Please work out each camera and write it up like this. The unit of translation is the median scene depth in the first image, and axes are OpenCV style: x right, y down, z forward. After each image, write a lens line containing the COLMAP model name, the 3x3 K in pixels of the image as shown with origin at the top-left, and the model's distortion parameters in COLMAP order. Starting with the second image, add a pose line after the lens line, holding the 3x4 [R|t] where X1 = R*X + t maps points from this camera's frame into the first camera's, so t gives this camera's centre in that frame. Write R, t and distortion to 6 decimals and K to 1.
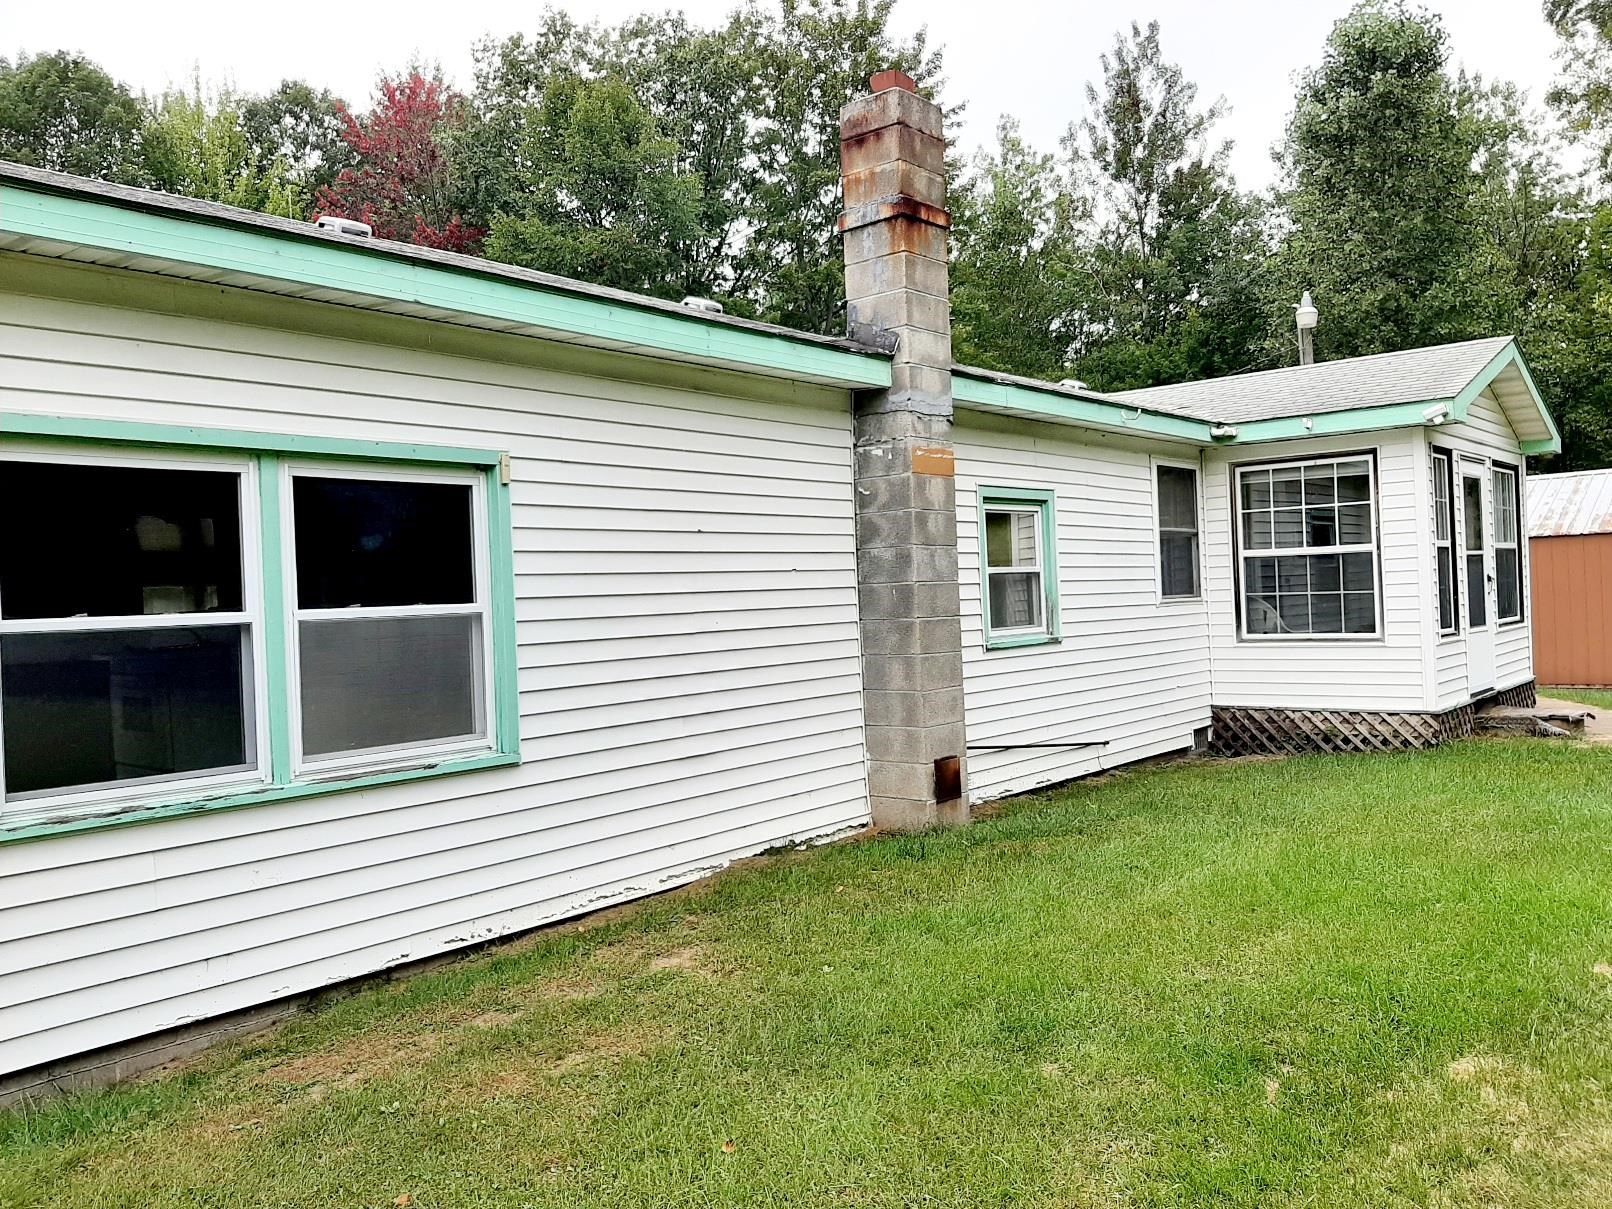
lens RADIAL K [[1277.2, 0, 806.0], [0, 1277.2, 604.5], [0, 0, 1]] dist [0.006497, 0.005865]
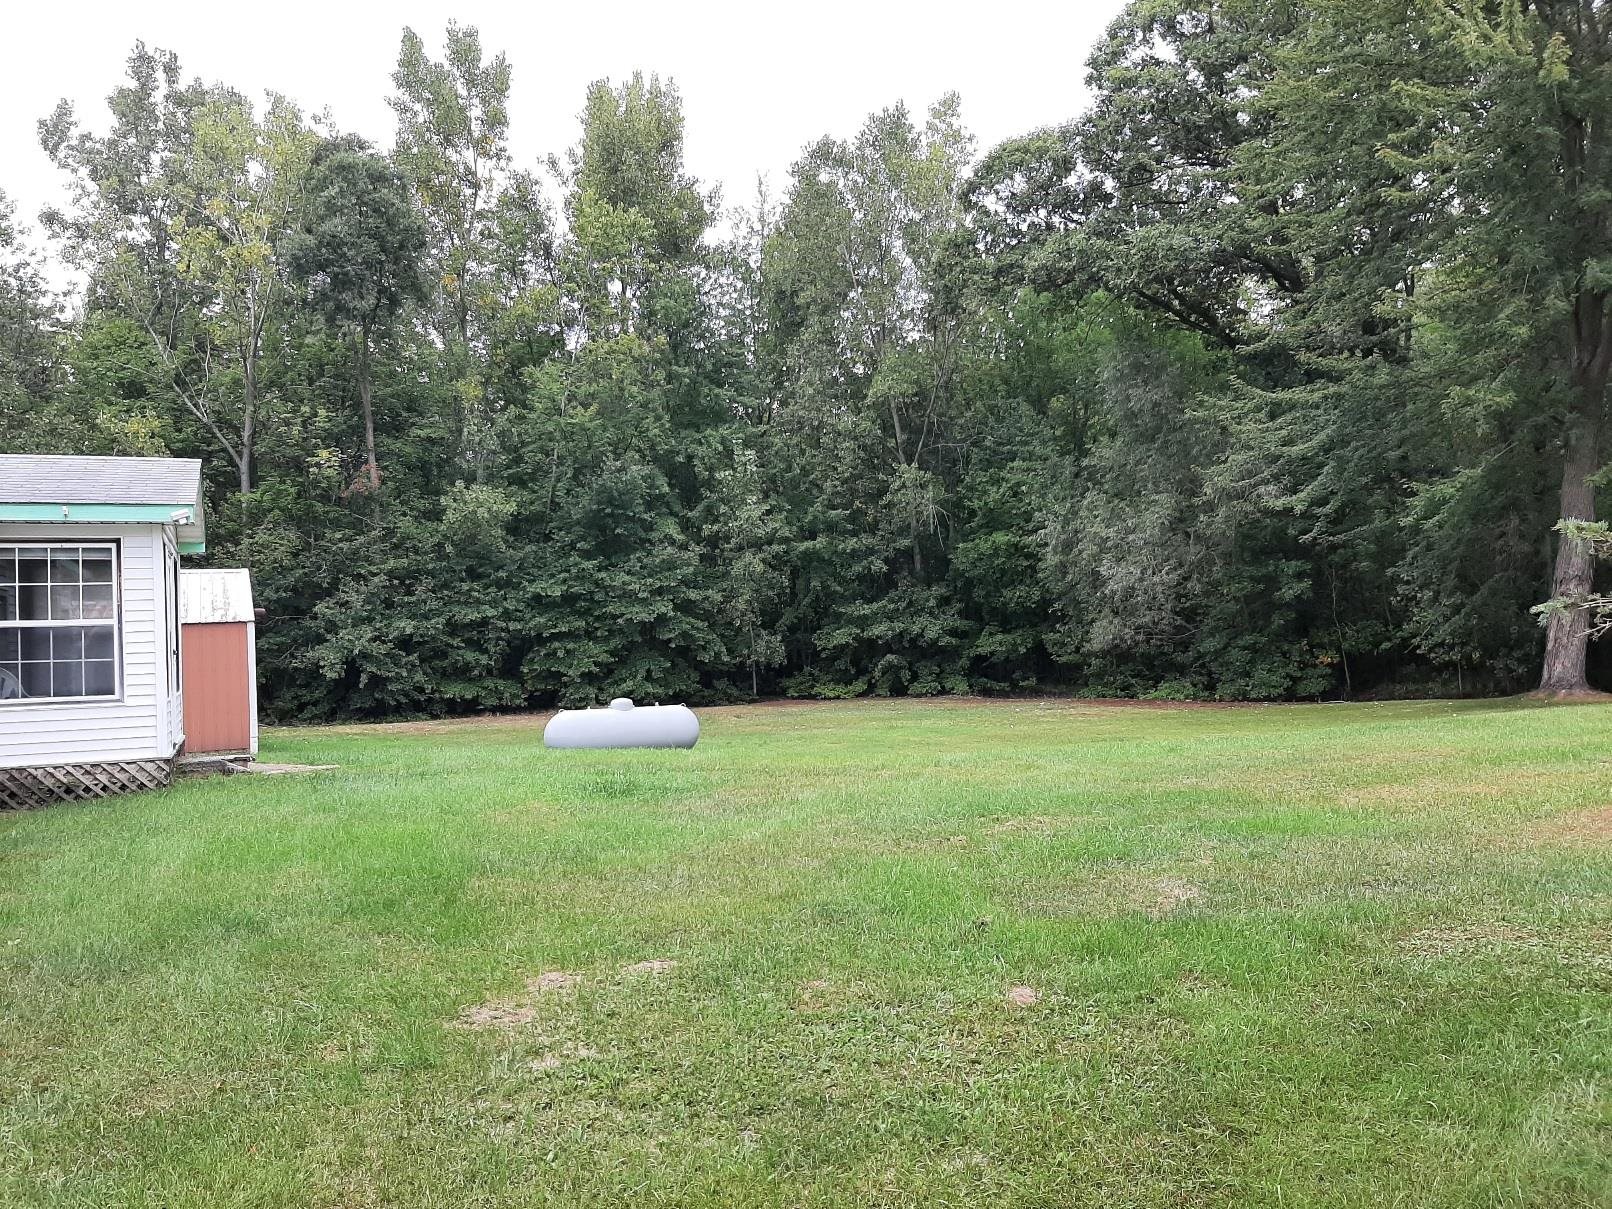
lens RADIAL K [[1277.2, 0, 806.0], [0, 1277.2, 604.5], [0, 0, 1]] dist [0.006497, 0.005865]
pose [[0.451934, 0.047811, 0.890769, -0.315964], [0.021854, 0.997670, -0.064636, 0.029066], [-0.891784, 0.048678, 0.449836, -0.097445]]
